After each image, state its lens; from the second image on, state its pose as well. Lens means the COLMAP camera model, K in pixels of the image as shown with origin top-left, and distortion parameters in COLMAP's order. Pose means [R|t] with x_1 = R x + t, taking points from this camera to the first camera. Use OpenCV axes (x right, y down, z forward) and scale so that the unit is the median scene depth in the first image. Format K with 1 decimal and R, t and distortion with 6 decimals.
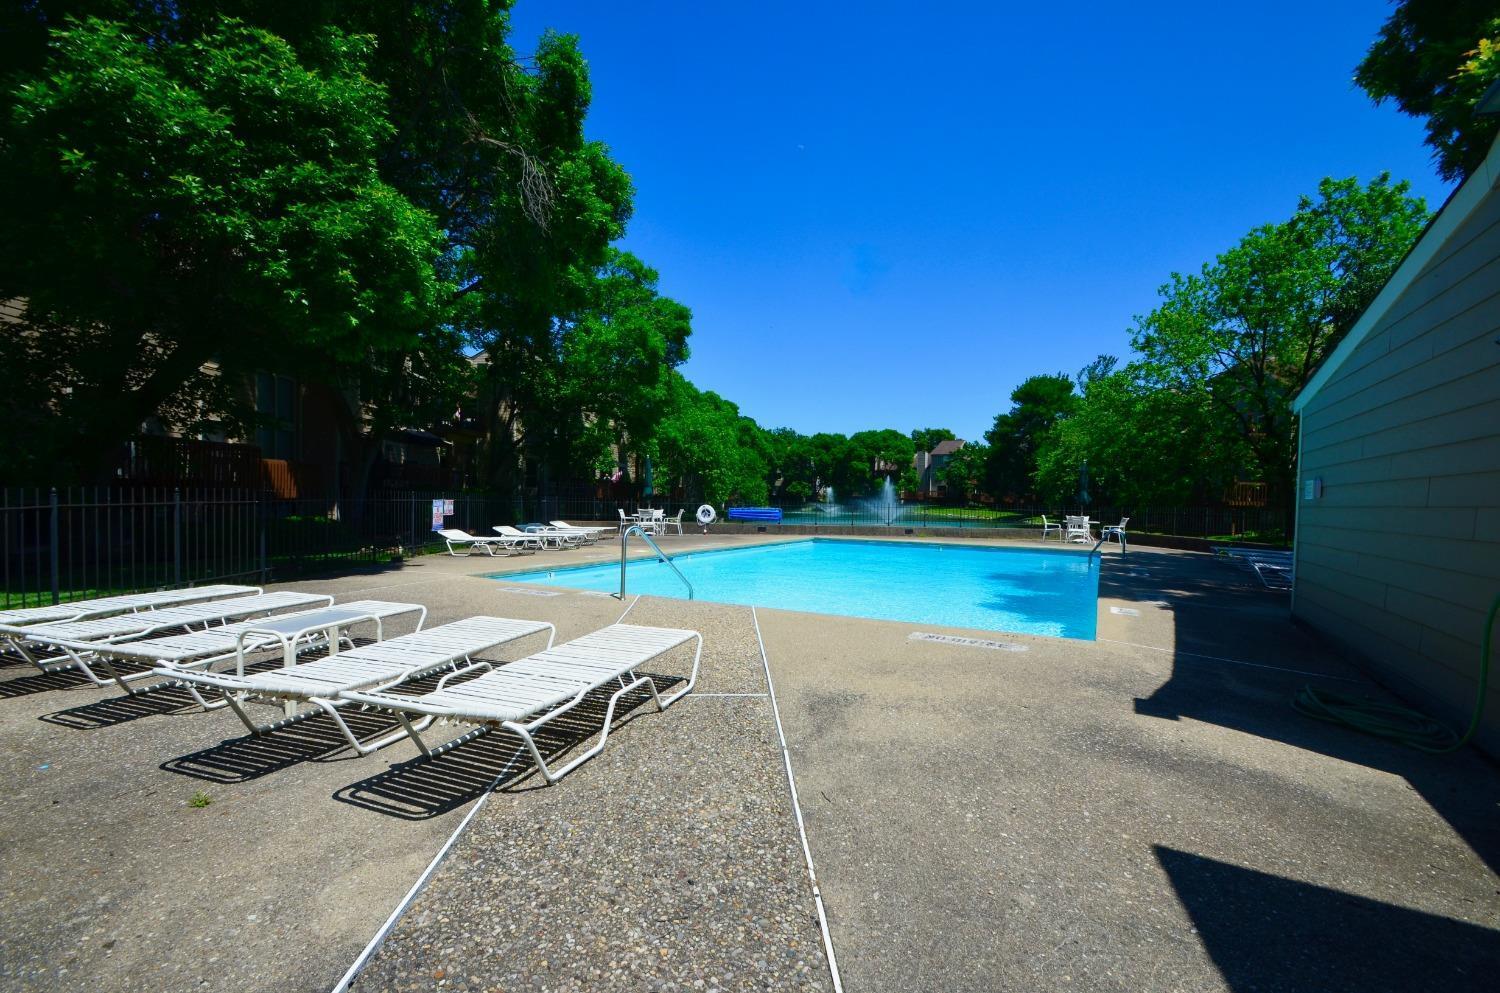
lens RADIAL K [[641.9, 0, 750.4], [0, 641.9, 513.9], [0, 0, 1]] dist [-0.000044, -0.009880]
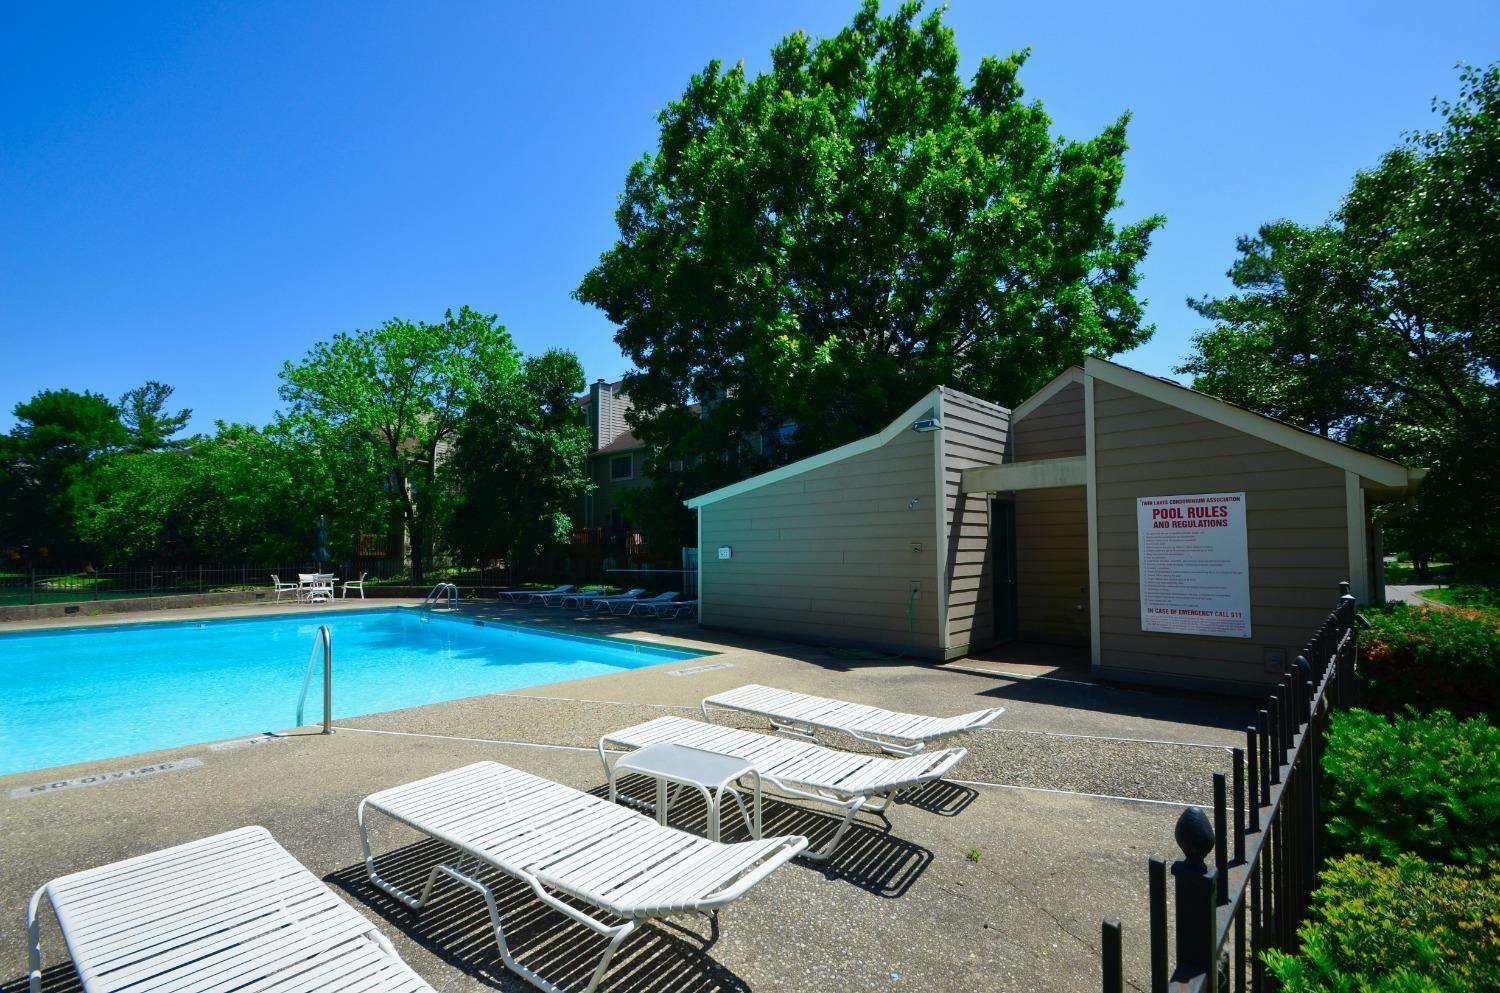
lens RADIAL K [[641.9, 0, 750.4], [0, 641.9, 513.9], [0, 0, 1]] dist [-0.000044, -0.009880]
pose [[0.298994, 0.030296, 0.953774, -1.749934], [0.042386, 0.998088, -0.044991, -0.128623], [-0.953313, 0.053879, 0.297138, 0.809598]]
